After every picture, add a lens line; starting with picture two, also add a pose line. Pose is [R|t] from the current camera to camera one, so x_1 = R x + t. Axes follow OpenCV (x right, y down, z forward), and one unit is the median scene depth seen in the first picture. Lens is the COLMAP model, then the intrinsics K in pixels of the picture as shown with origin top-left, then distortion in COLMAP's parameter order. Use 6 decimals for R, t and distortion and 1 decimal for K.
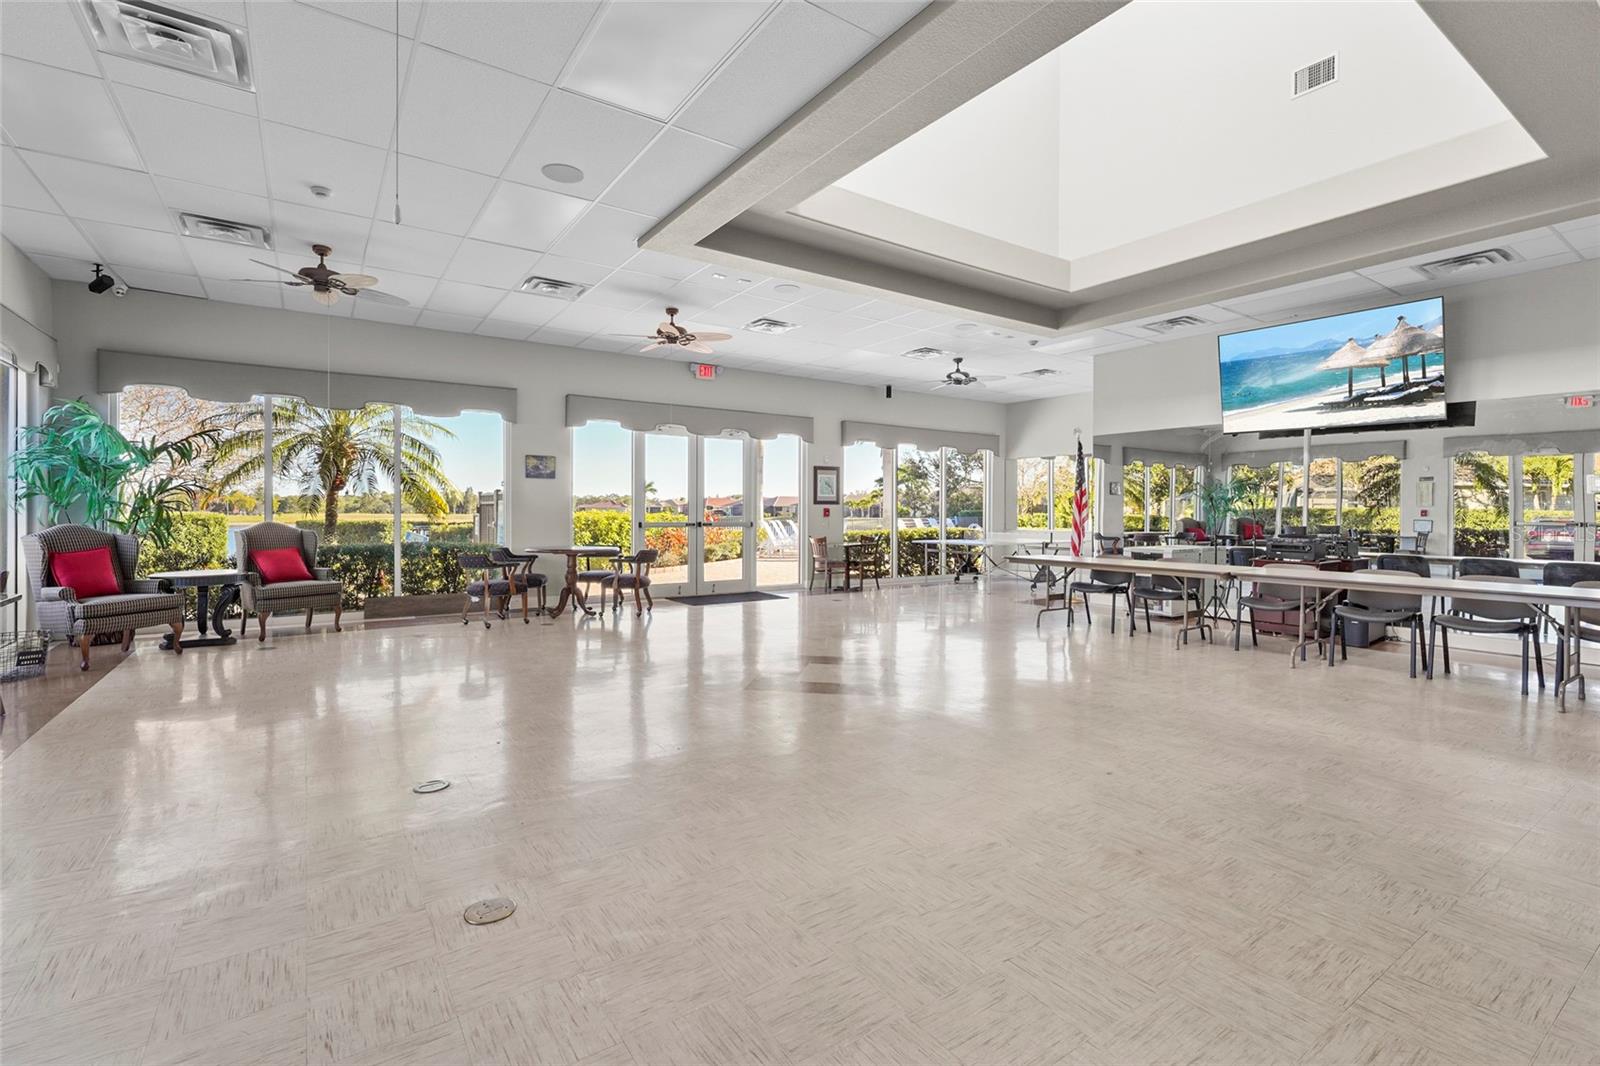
lens RADIAL K [[727.5, 0, 806.7], [0, 727.5, 527.8], [0, 0, 1]] dist [0.008700, -0.001109]
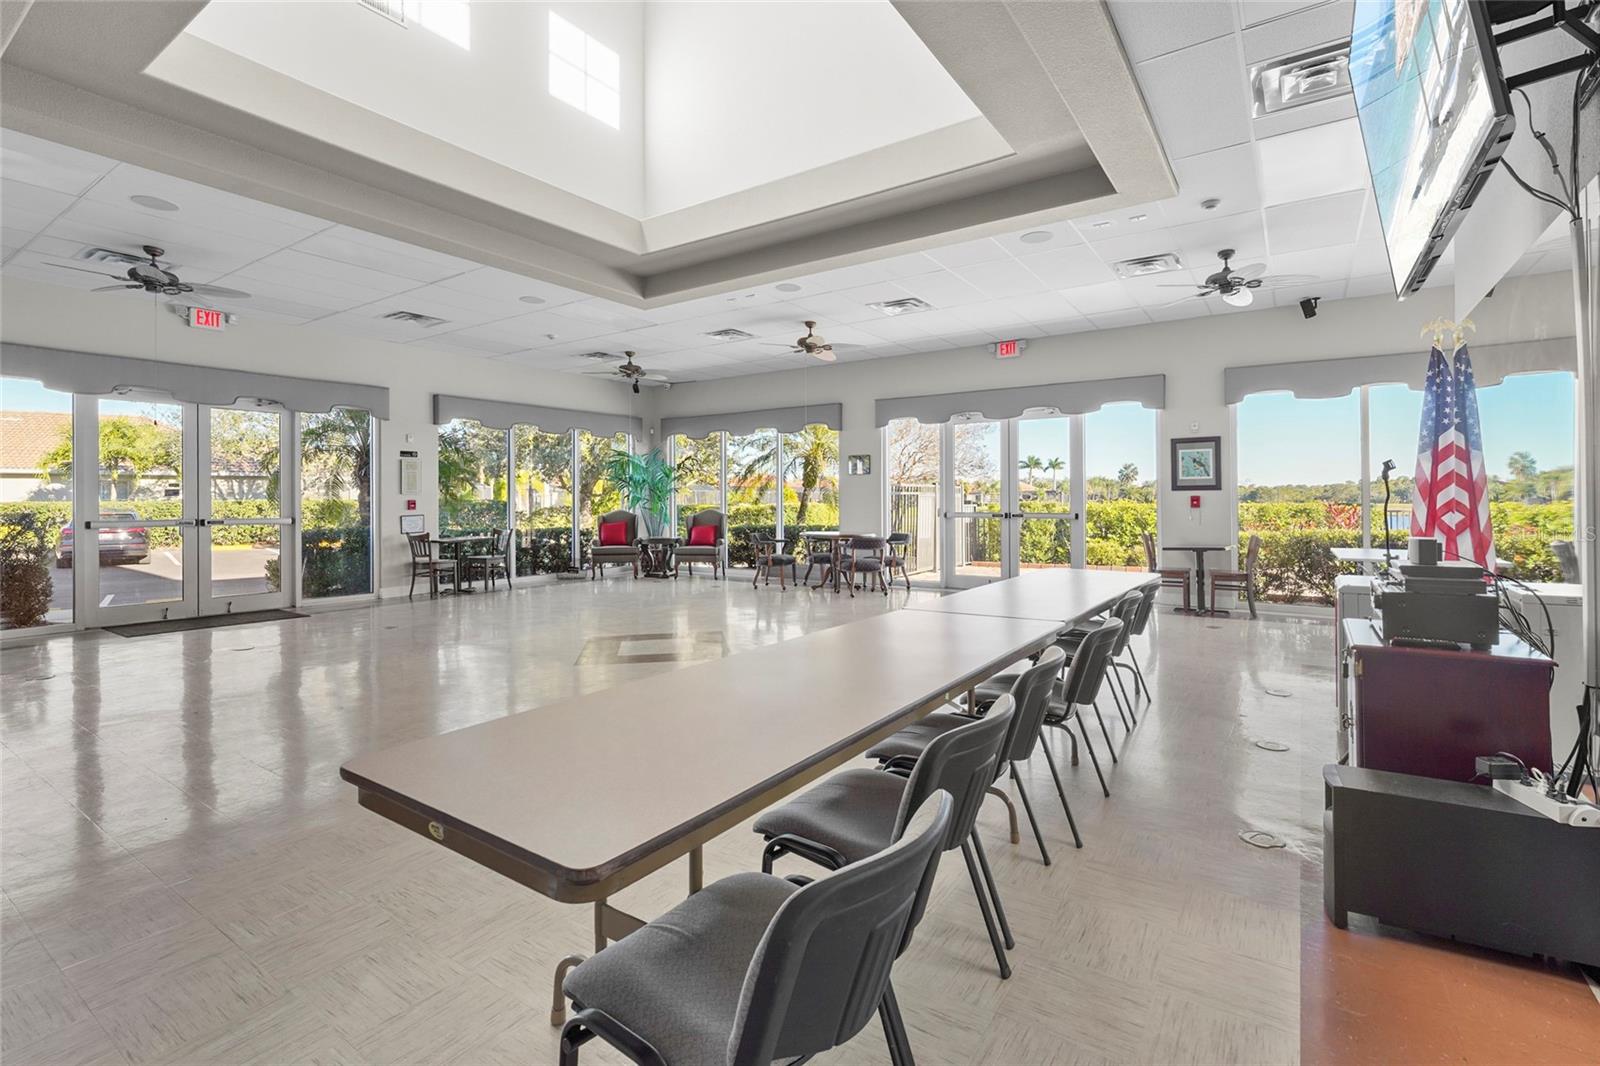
lens RADIAL K [[727.5, 0, 820.8], [0, 727.5, 500.0], [0, 0, 1]] dist [0.008700, -0.001109]
pose [[0.357586, -0.002239, -0.933878, 0.568614], [-0.018989, 0.999773, -0.009668, -0.008517], [0.933687, 0.021190, 0.357462, 0.395865]]
